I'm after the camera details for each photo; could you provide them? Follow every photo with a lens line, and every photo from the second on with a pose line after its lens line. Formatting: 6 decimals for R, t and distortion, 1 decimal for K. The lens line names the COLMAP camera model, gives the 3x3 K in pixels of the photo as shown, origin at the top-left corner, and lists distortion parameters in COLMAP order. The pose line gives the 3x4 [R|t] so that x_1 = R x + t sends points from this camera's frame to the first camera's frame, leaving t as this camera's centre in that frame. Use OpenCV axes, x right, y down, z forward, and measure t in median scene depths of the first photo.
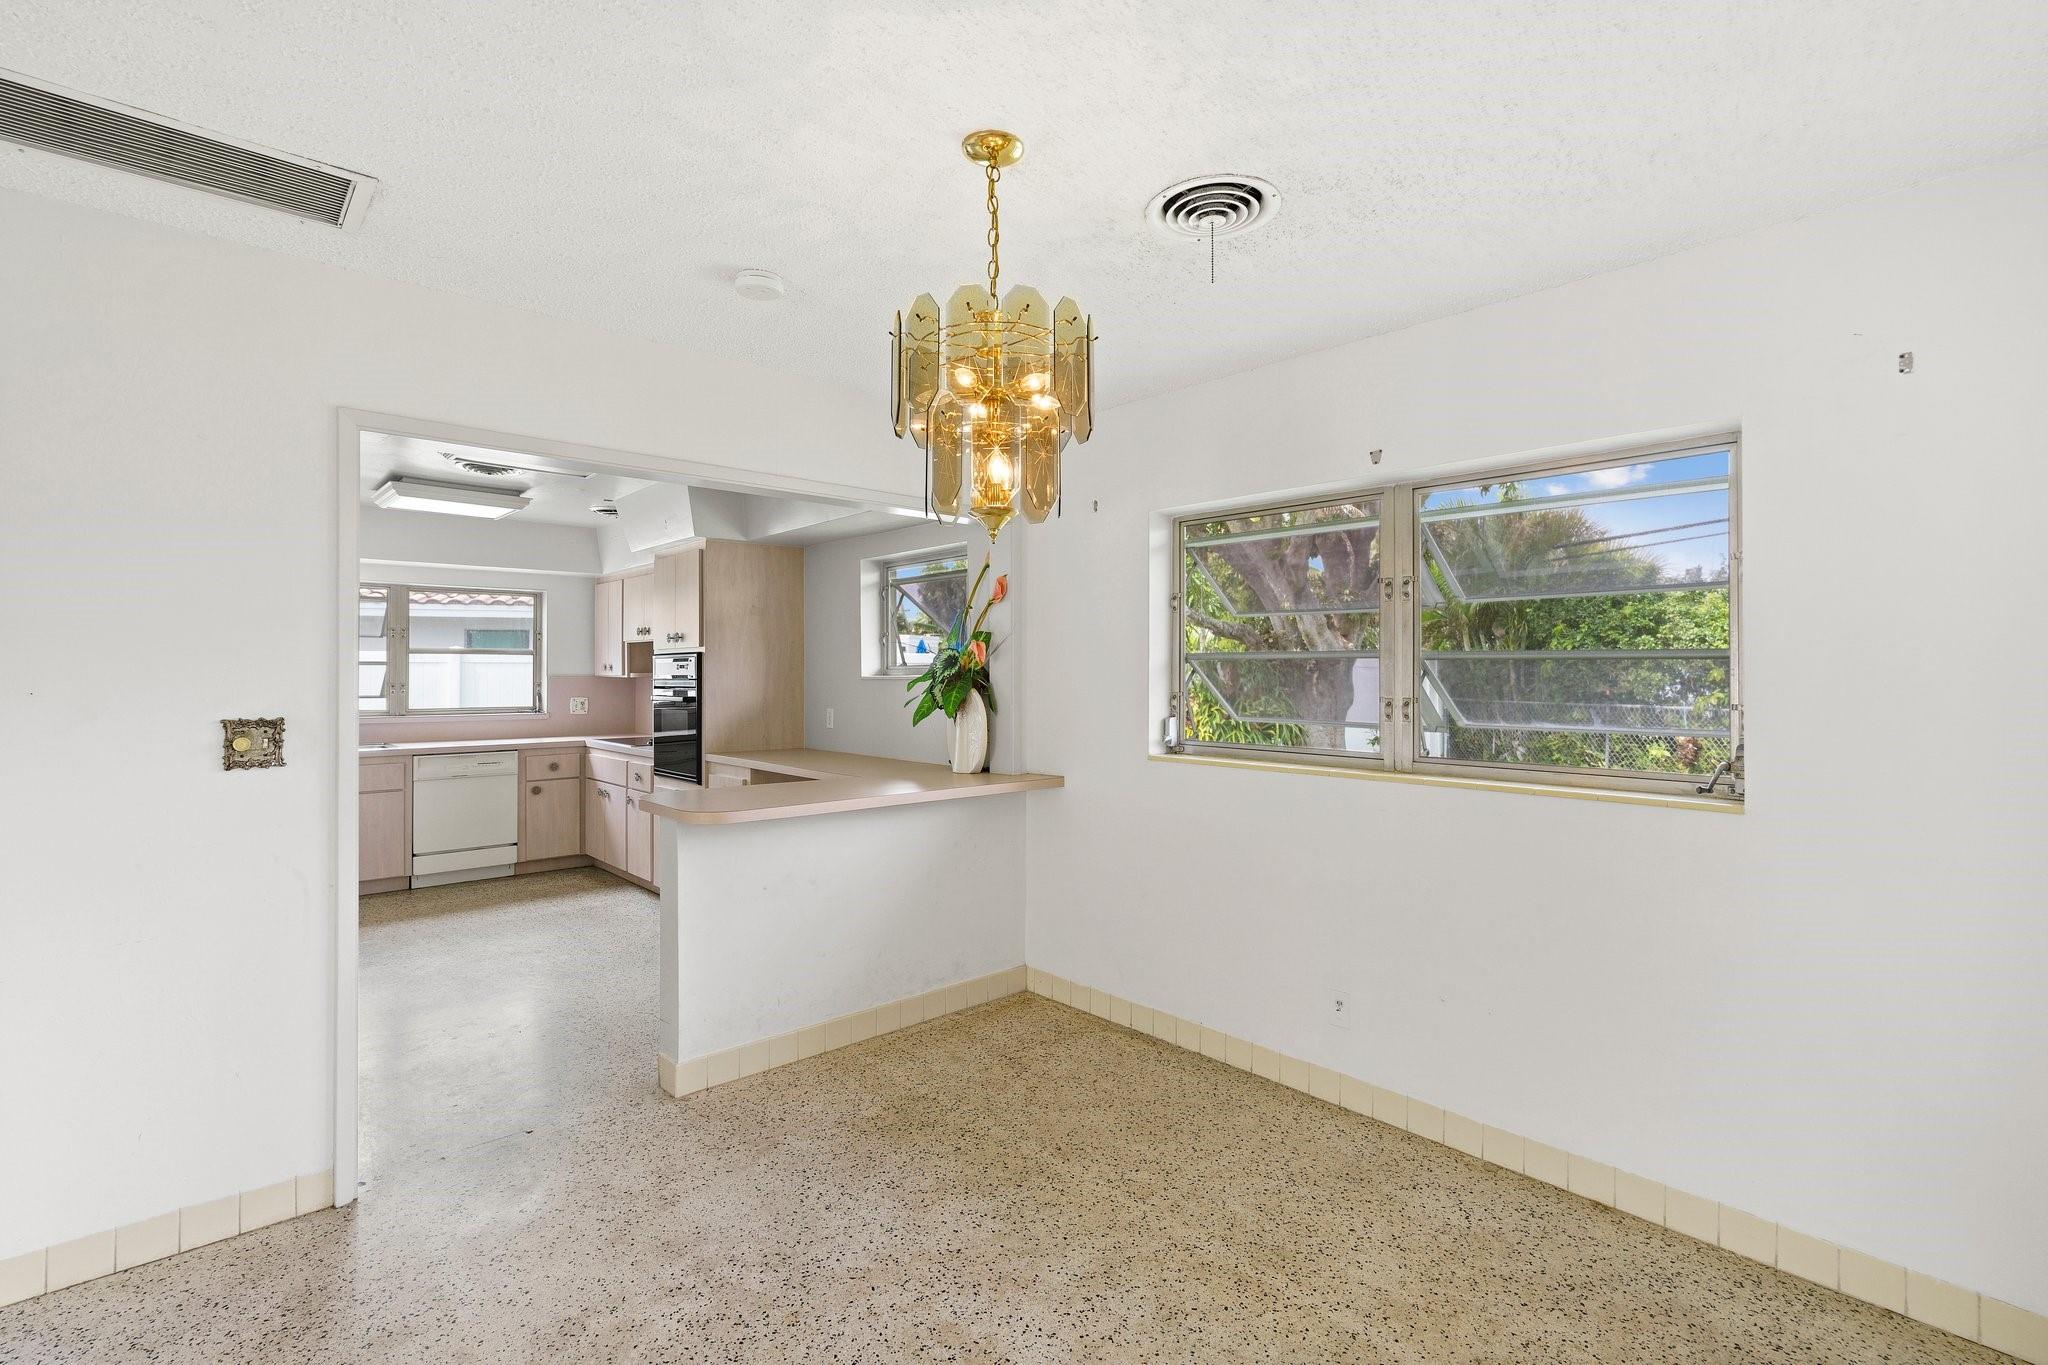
lens RADIAL K [[935.6, 0, 1025.9], [0, 935.6, 666.8], [0, 0, 1]] dist [0.000793, 0.000233]
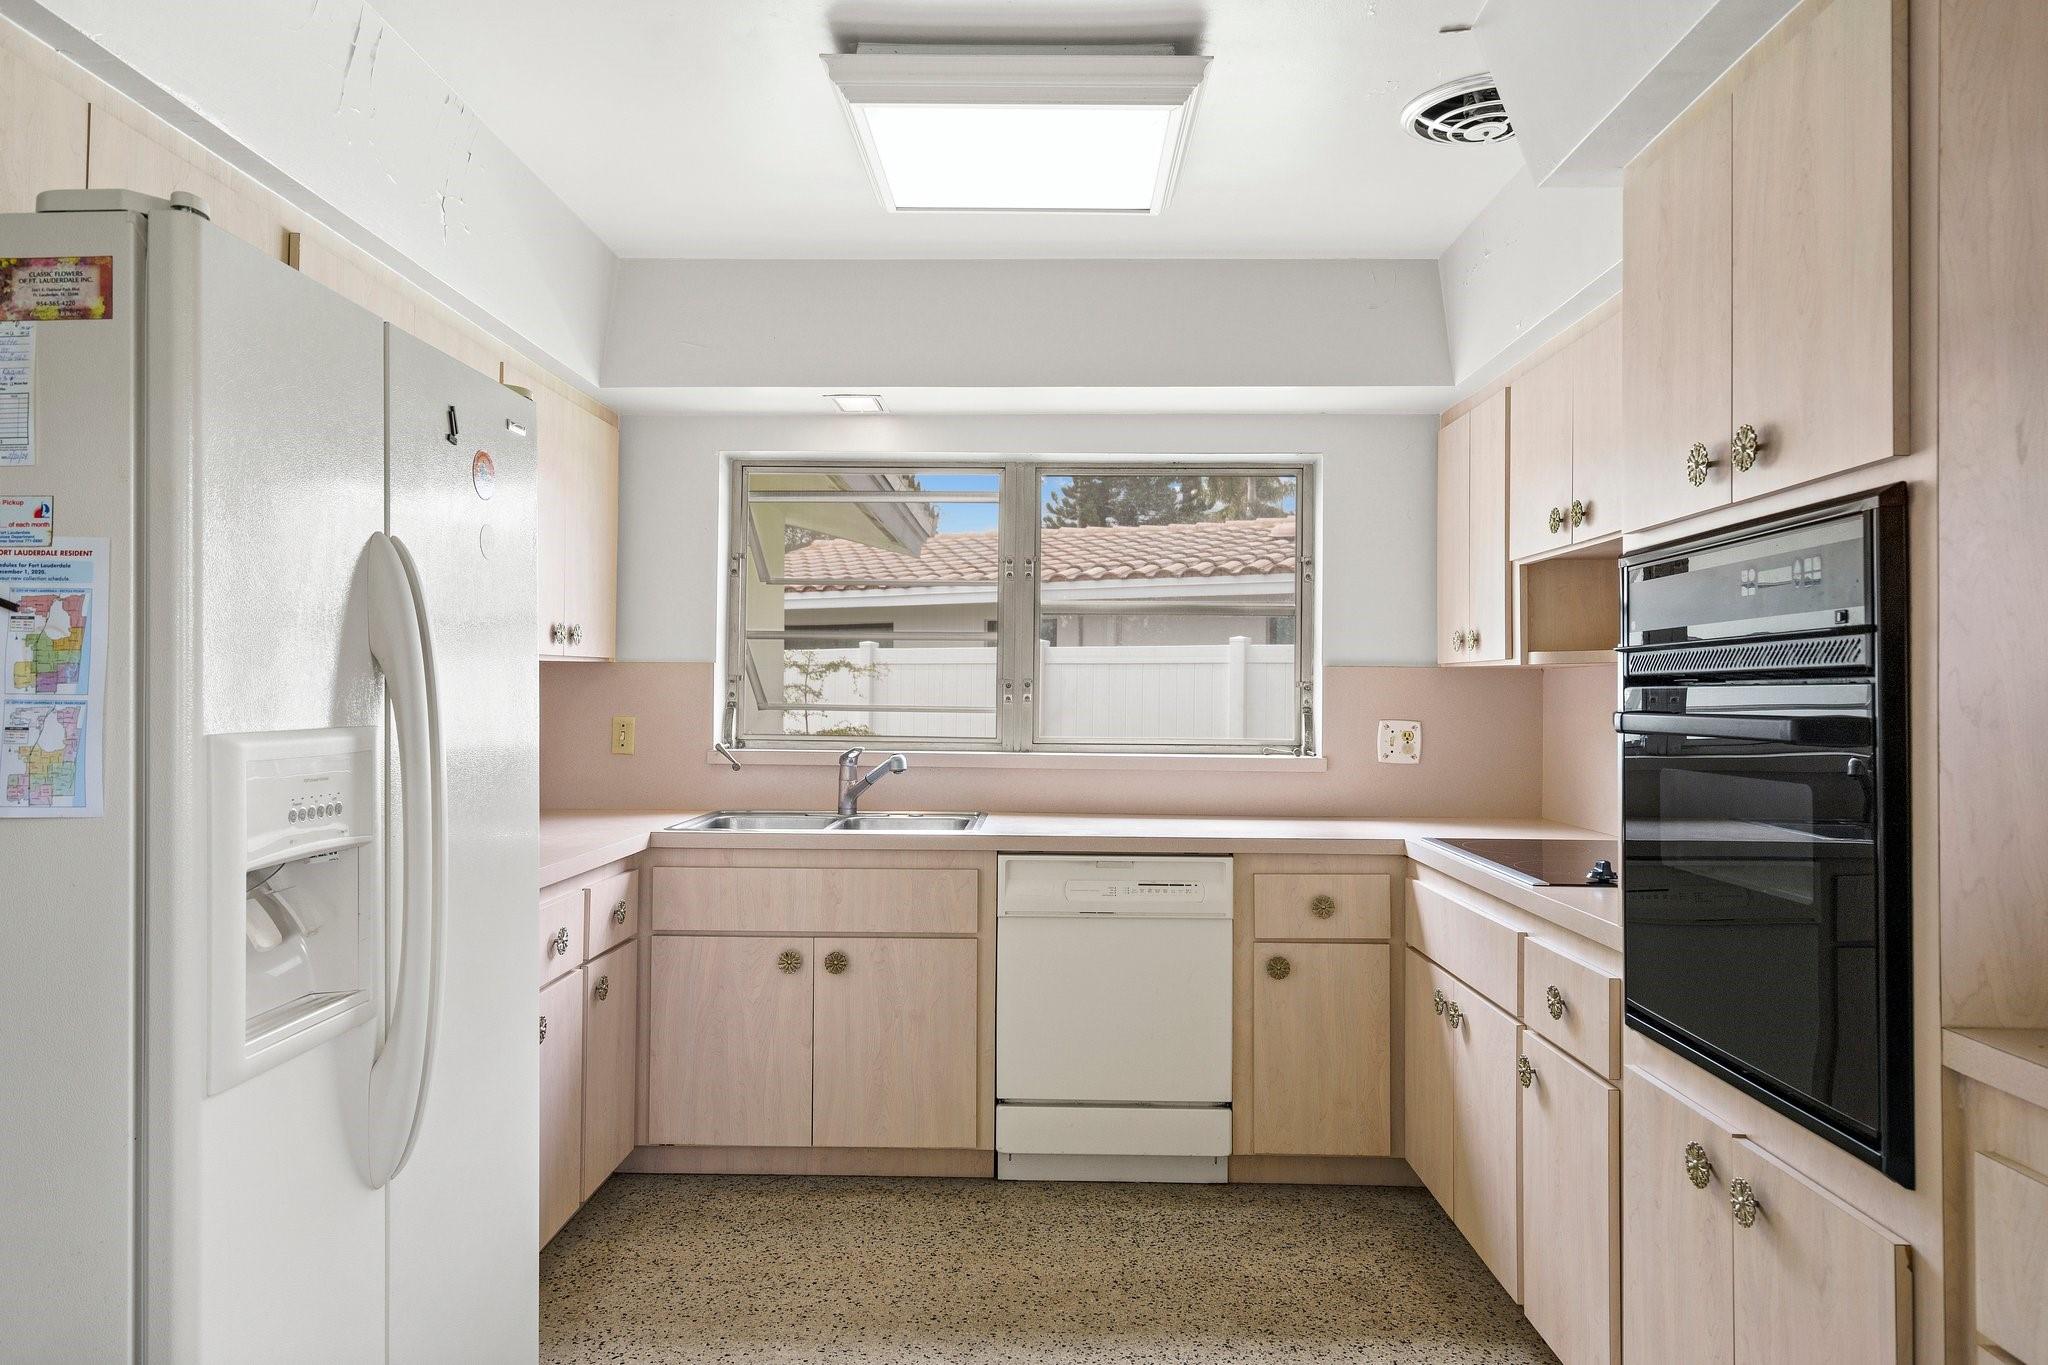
lens RADIAL K [[1299.1, 0, 1023.3], [0, 1299.1, 677.6], [0, 0, 1]] dist [-0.001903, -0.001876]
pose [[0.720586, -0.004091, -0.693353, -0.238241], [-0.001953, 0.999967, -0.007929, 0.021810], [0.693362, 0.007068, 0.720554, 0.556380]]
